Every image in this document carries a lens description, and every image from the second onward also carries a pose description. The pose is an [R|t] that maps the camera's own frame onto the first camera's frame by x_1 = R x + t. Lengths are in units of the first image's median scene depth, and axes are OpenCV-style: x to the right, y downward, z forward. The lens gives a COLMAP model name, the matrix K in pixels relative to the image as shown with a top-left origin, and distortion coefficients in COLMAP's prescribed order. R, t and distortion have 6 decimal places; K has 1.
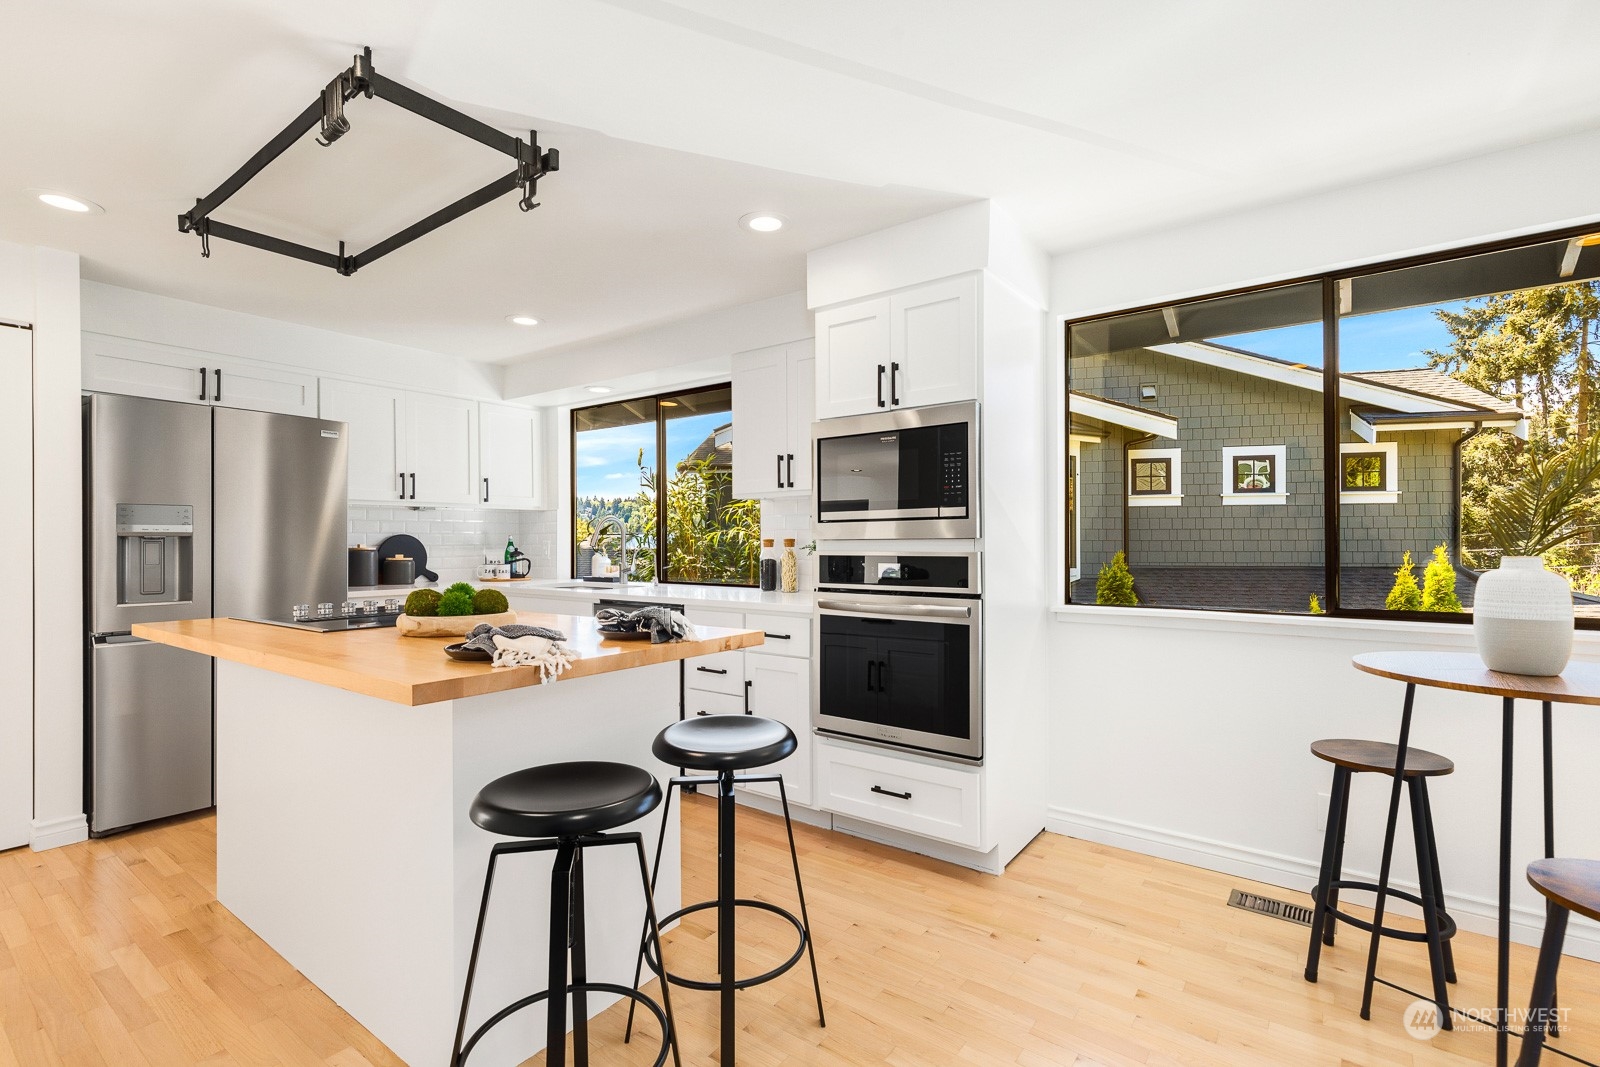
lens RADIAL K [[718.8, 0, 800.0], [0, 718.8, 533.5], [0, 0, 1]] dist [-0.001461, -0.000527]
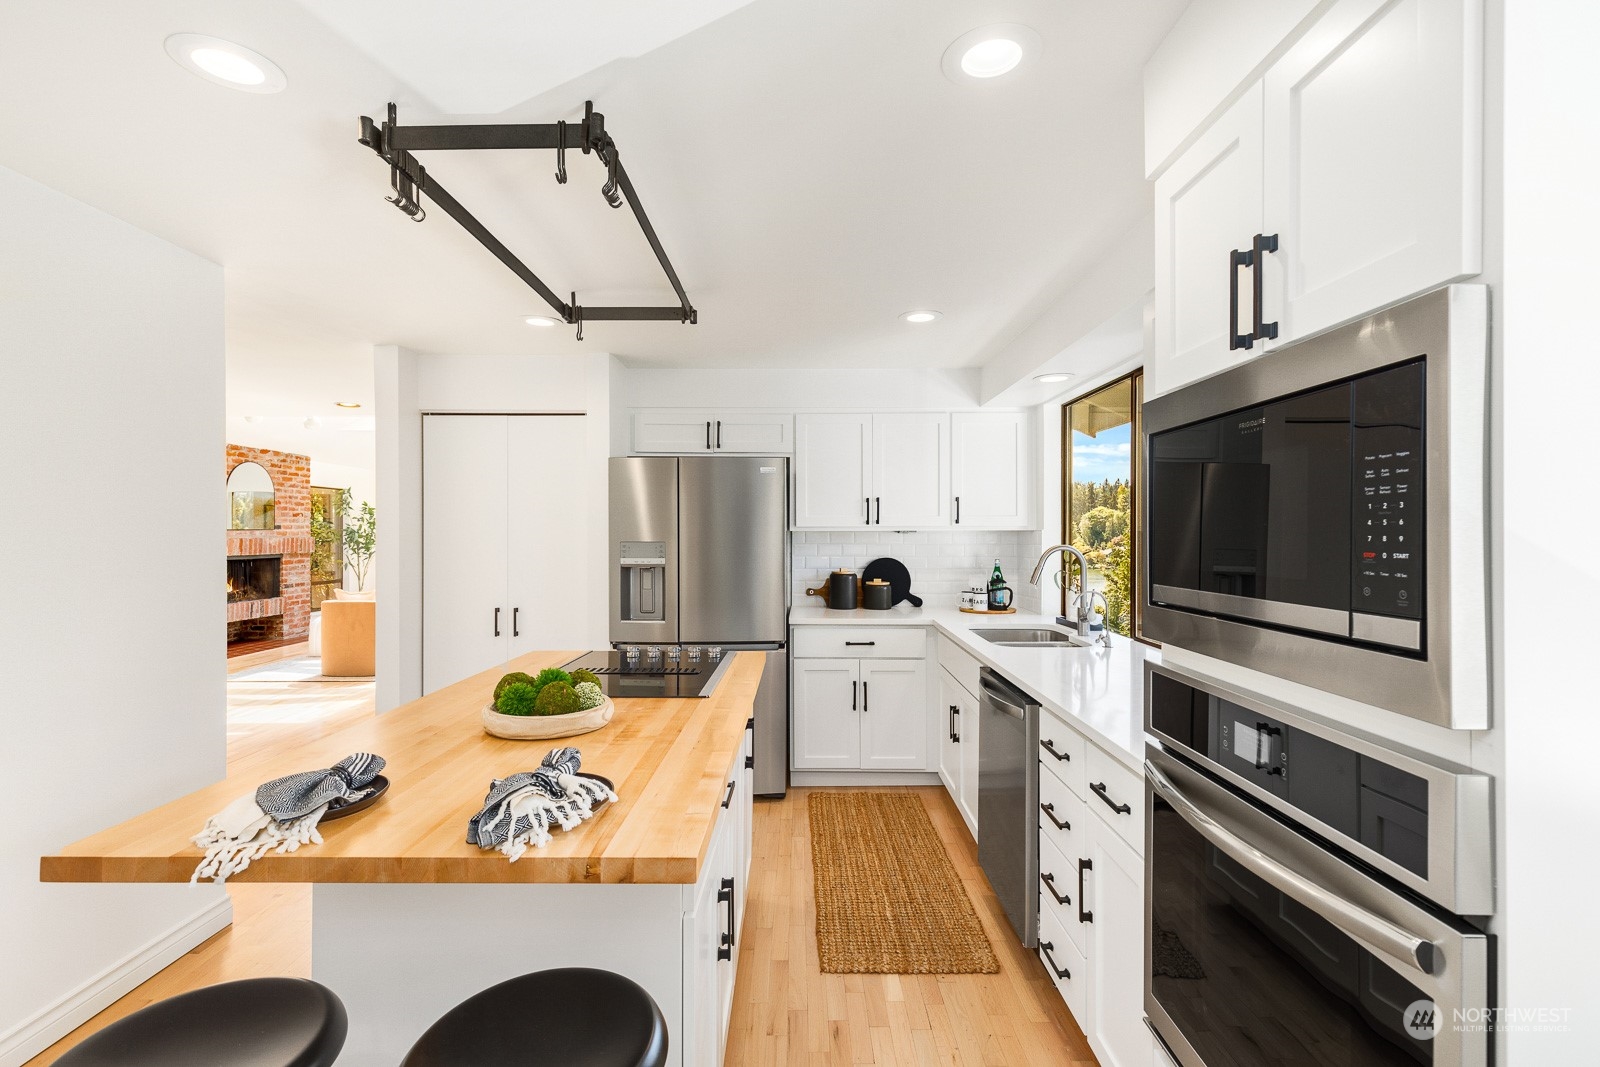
lens RADIAL K [[718.8, 0, 800.0], [0, 718.8, 533.5], [0, 0, 1]] dist [-0.001461, -0.000527]
pose [[0.593494, 0.005005, -0.804823, 0.185532], [0.006548, 0.999918, 0.011047, -0.046923], [0.804812, -0.011826, 0.593412, 0.339034]]
